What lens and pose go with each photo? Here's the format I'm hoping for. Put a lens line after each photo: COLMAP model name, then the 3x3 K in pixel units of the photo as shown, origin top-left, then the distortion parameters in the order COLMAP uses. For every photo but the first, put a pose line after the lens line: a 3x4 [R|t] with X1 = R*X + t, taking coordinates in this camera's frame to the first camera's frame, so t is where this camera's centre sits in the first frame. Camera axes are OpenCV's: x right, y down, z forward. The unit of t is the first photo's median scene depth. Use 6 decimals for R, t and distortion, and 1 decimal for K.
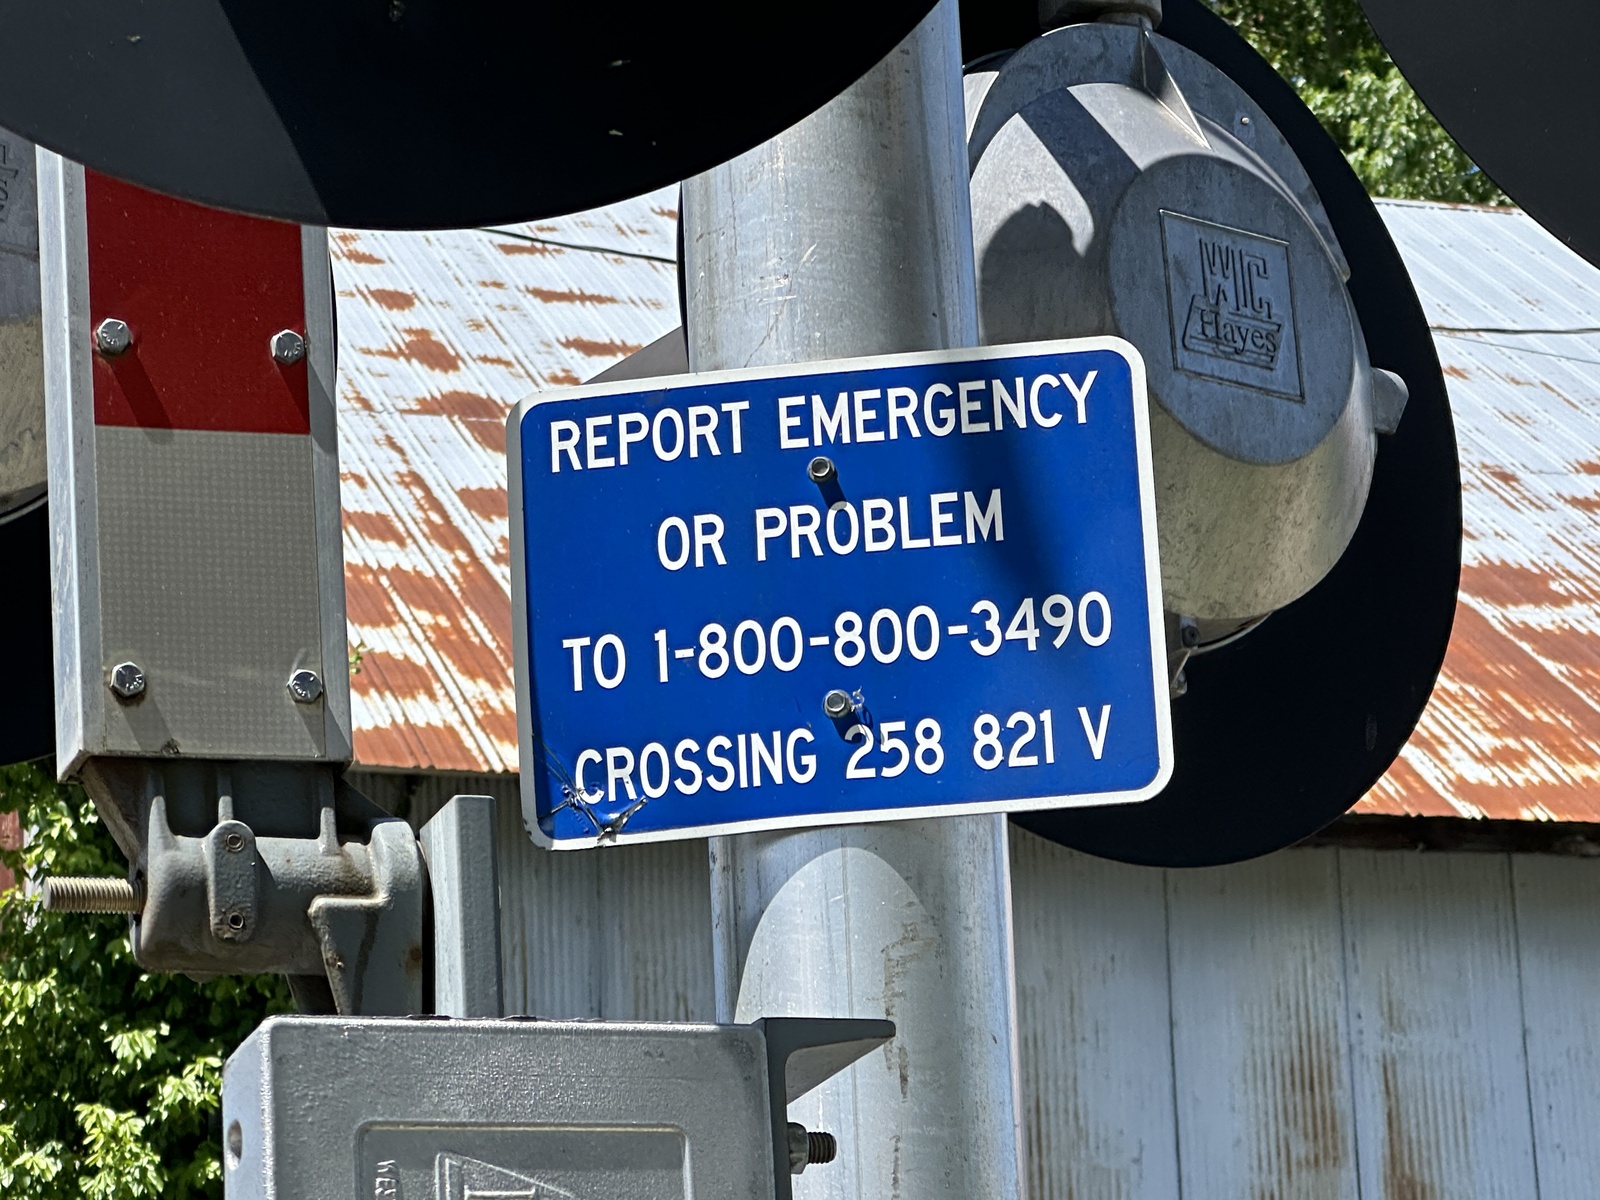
lens RADIAL K [[5123.4, 0, 800.0], [0, 5123.4, 600.0], [0, 0, 1]] dist [-0.837983, 25.440272]
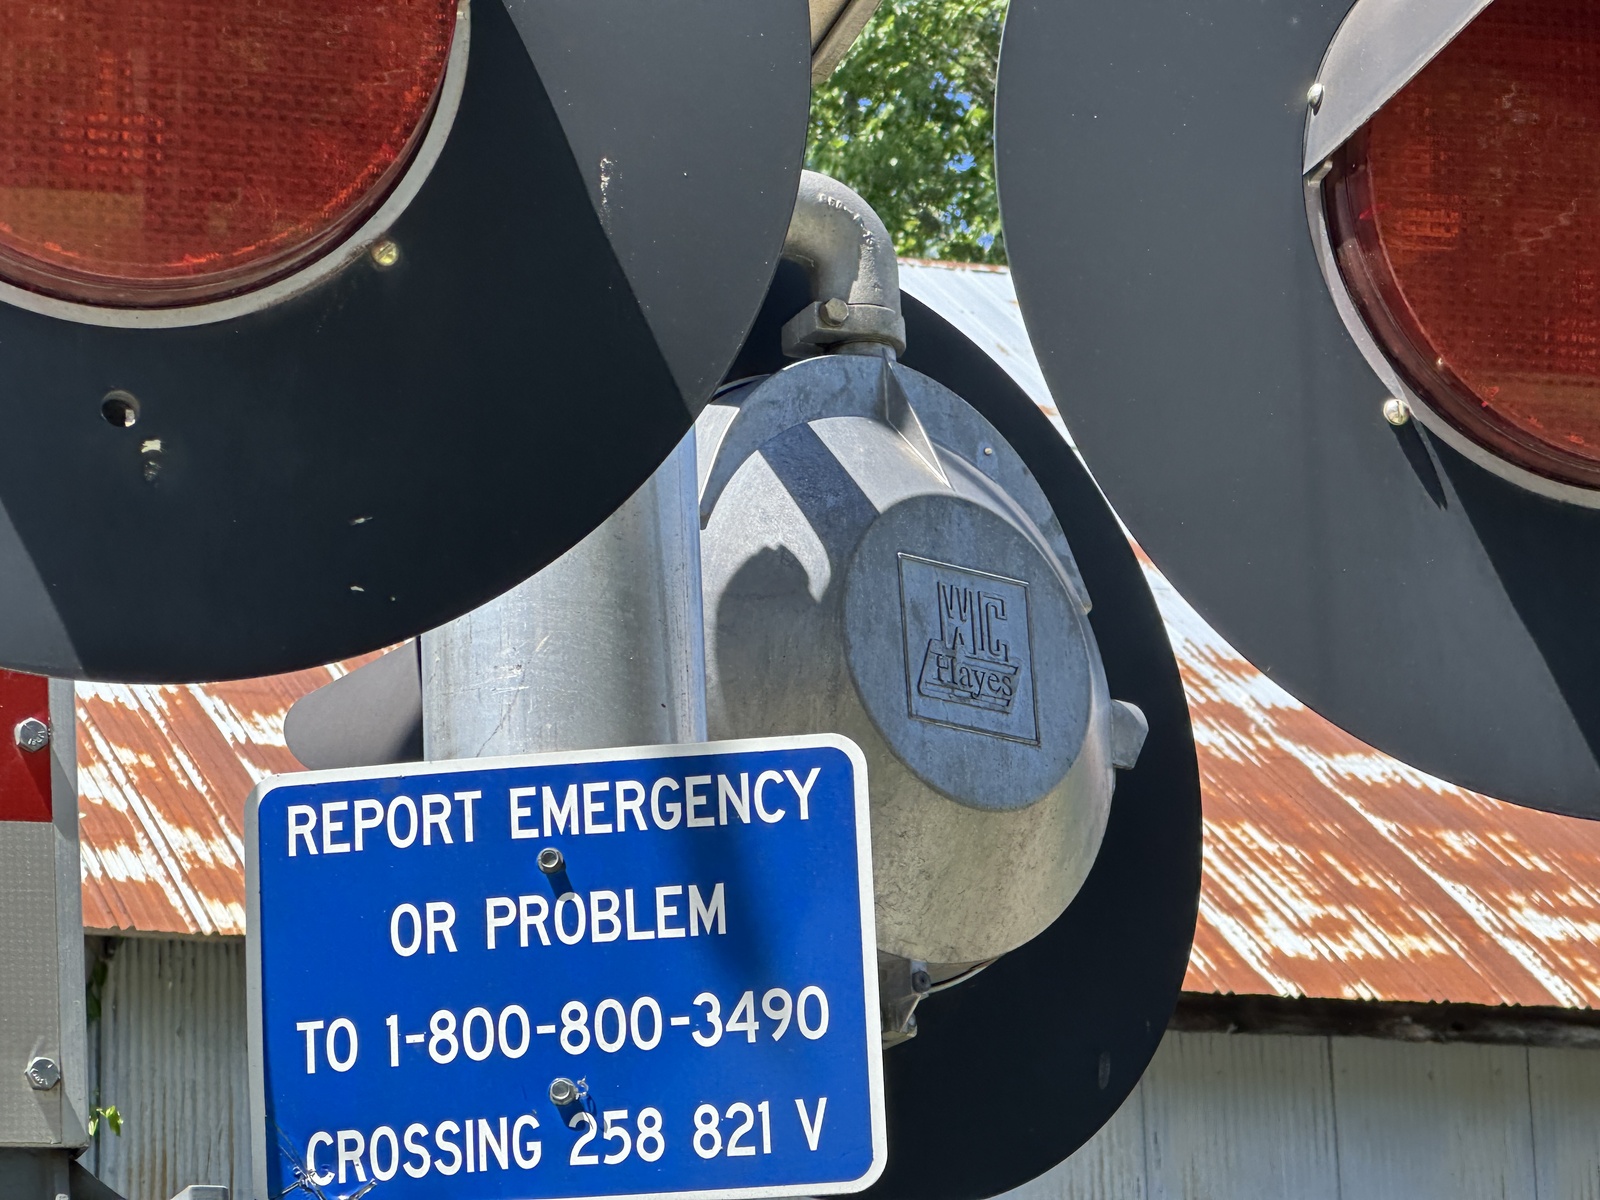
lens RADIAL K [[5828.5, 0, 800.0], [0, 5828.5, 600.0], [0, 0, 1]] dist [-0.484446, 18.426214]
pose [[0.998964, 0.015451, 0.042804, 0.003370], [-0.014736, 0.999748, -0.016961, -0.058483], [-0.043055, 0.016312, 0.998940, -0.171894]]
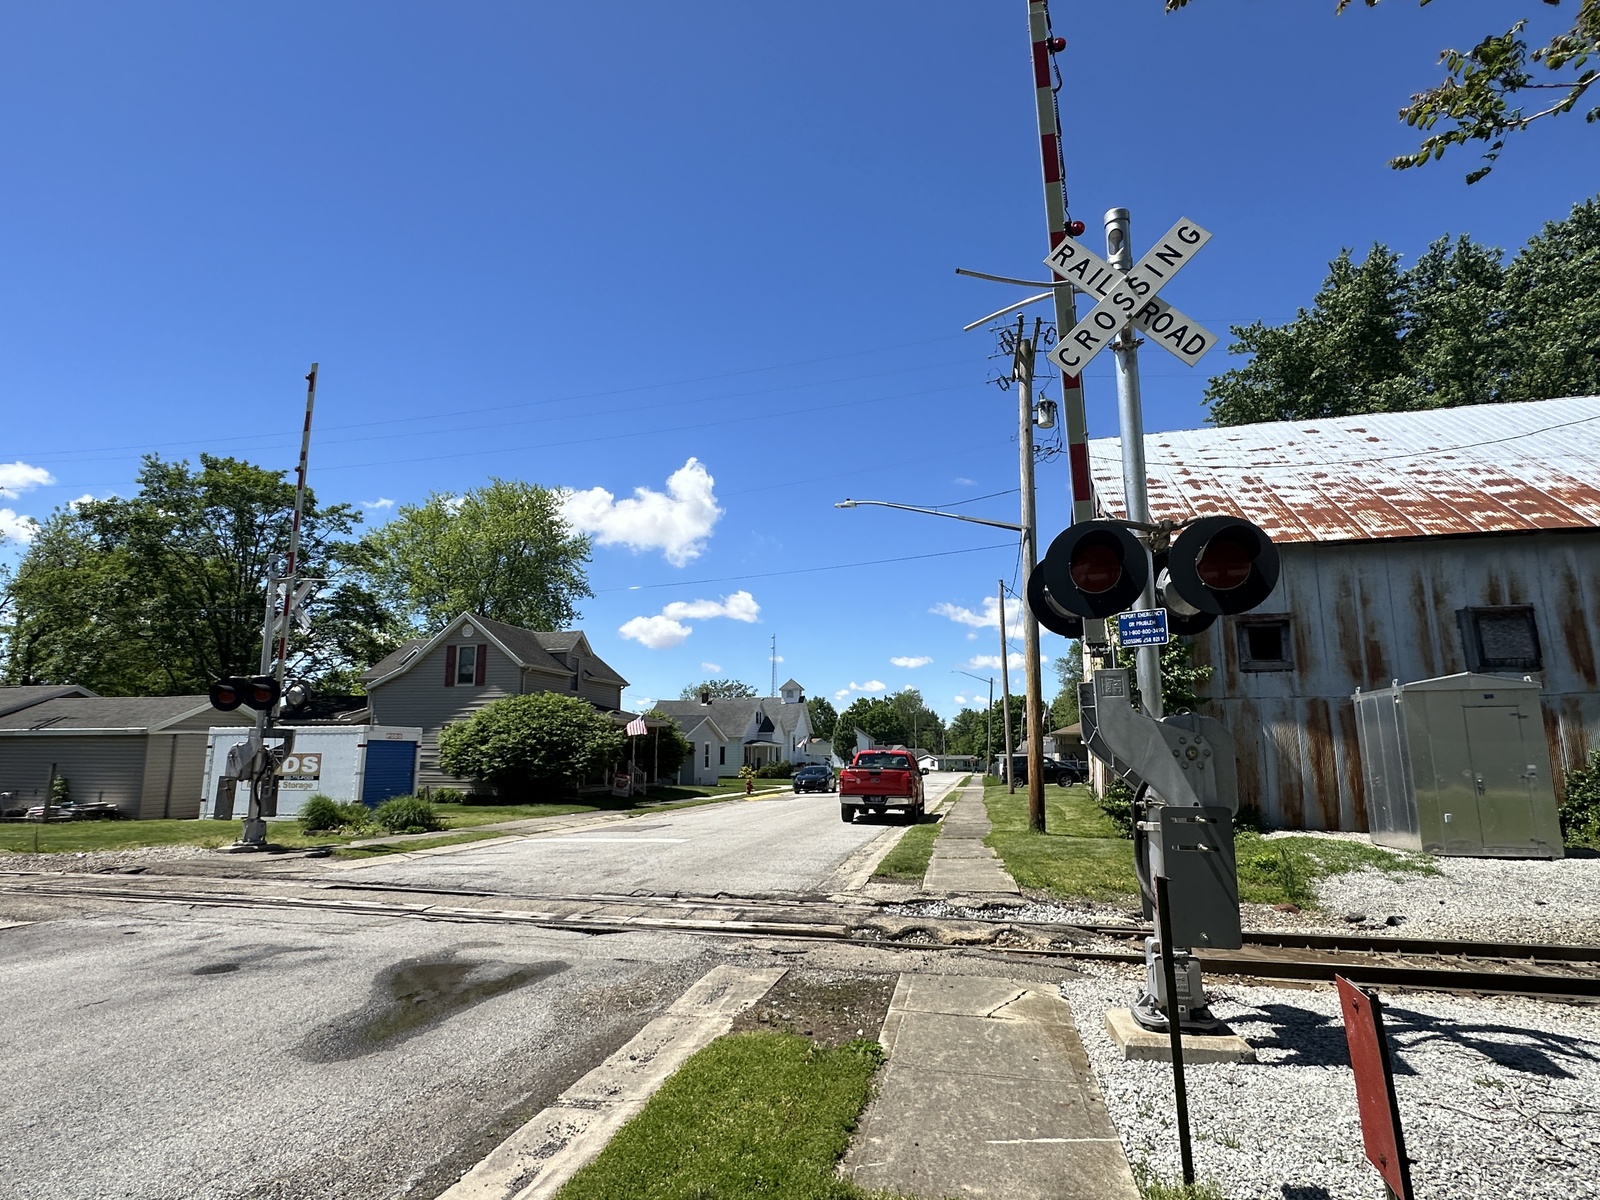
lens RADIAL K [[835.2, 0, 799.3], [0, 835.2, 601.7], [0, 0, 1]] dist [-0.005505, 0.000653]
pose [[0.856040, -0.049870, -0.514498, 0.371549], [0.114983, 0.988769, 0.095473, -0.388962], [0.503959, -0.140887, 0.852160, -1.358891]]
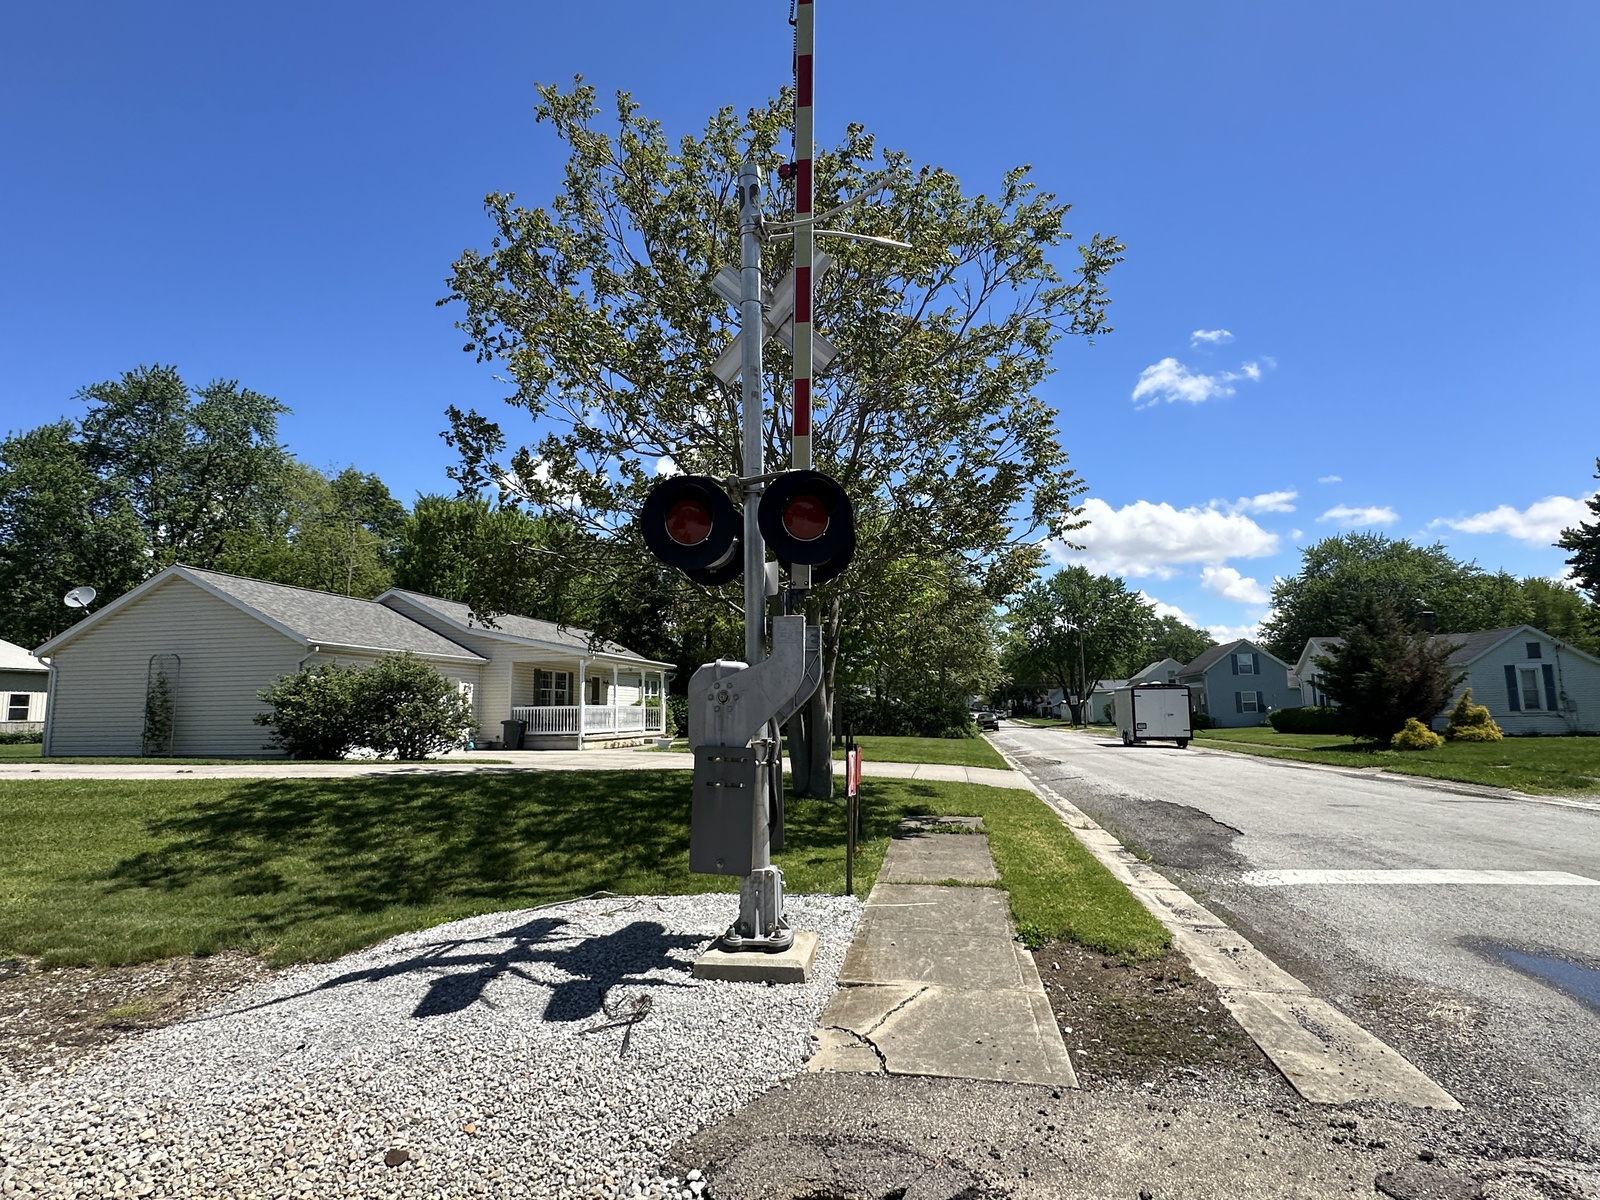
lens RADIAL K [[835.2, 0, 799.3], [0, 835.2, 601.7], [0, 0, 1]] dist [-0.005505, 0.000653]
pose [[-0.870955, 0.119334, 0.476651, -1.190449], [-0.094933, 0.910916, -0.401522, 0.977955], [-0.482105, -0.394957, -0.782038, 2.708858]]
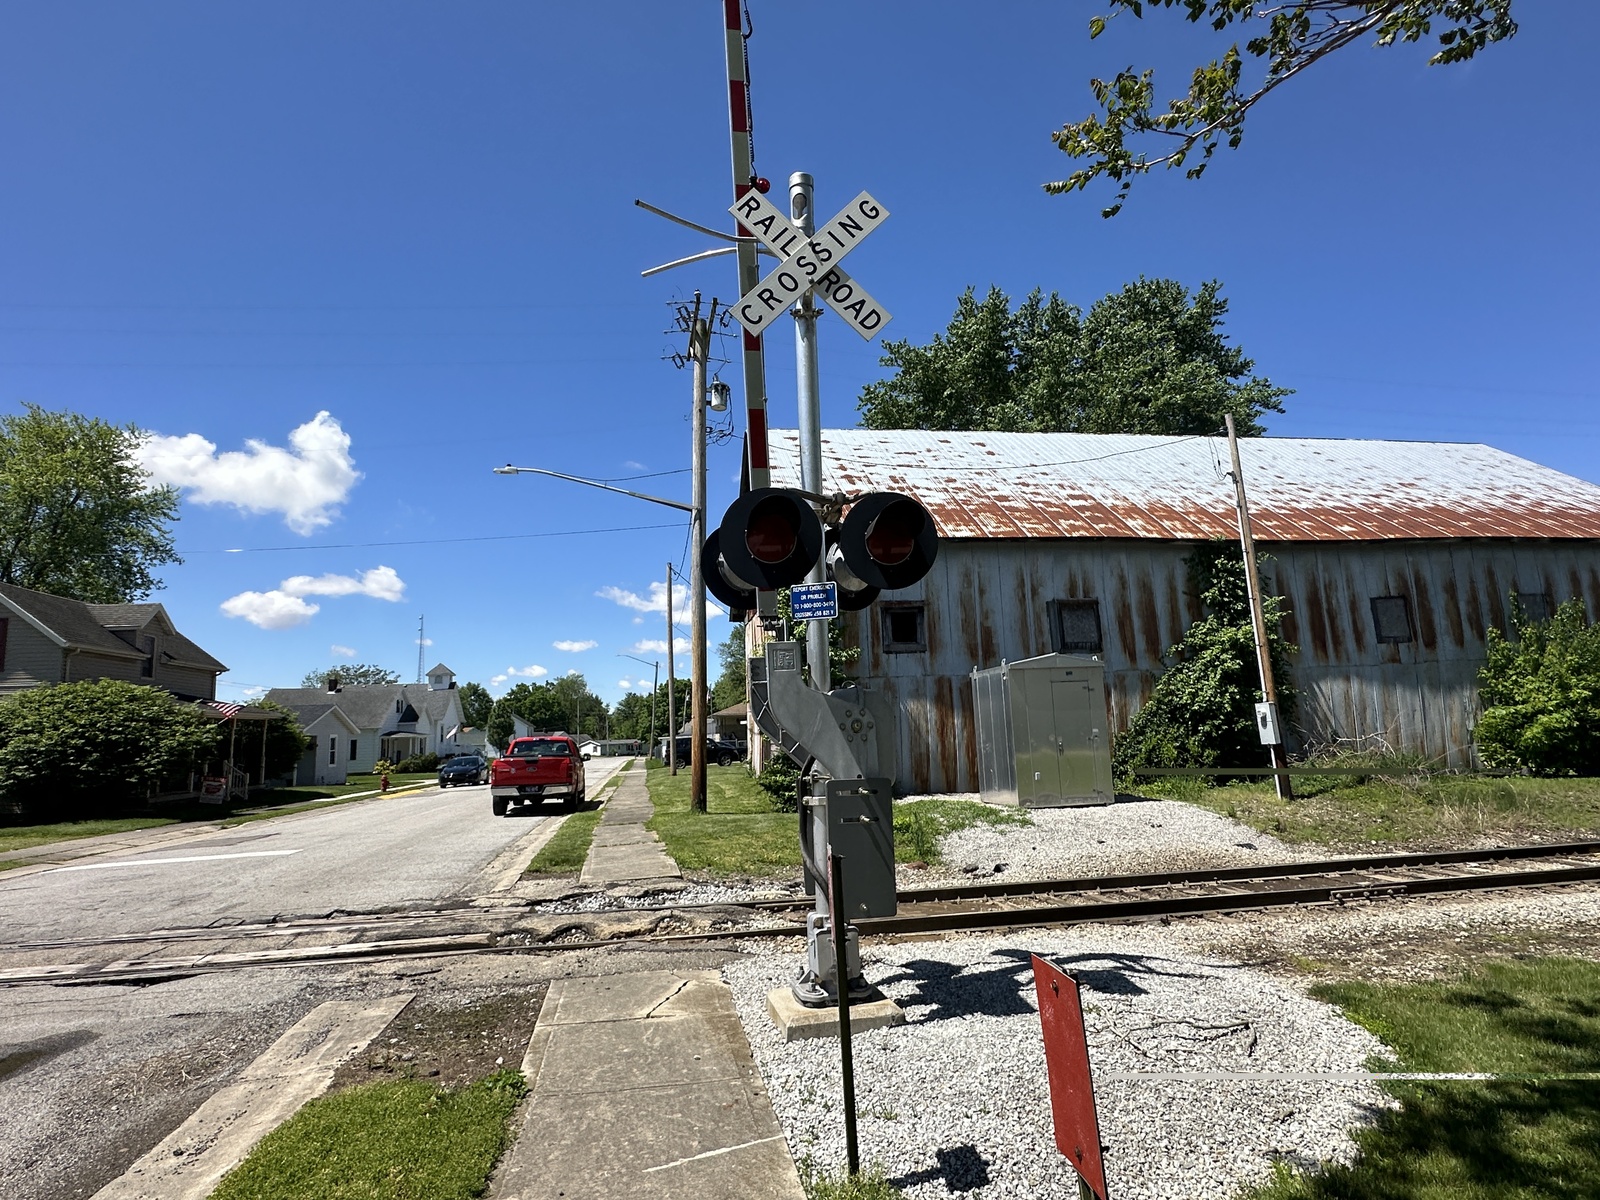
lens RADIAL K [[838.8, 0, 799.2], [0, 838.8, 604.5], [0, 0, 1]] dist [-0.005834, -0.000404]
pose [[0.988767, -0.016120, -0.148595, 0.296777], [0.038372, 0.988224, 0.148126, -0.321810], [0.144457, -0.152164, 0.977741, -1.175135]]
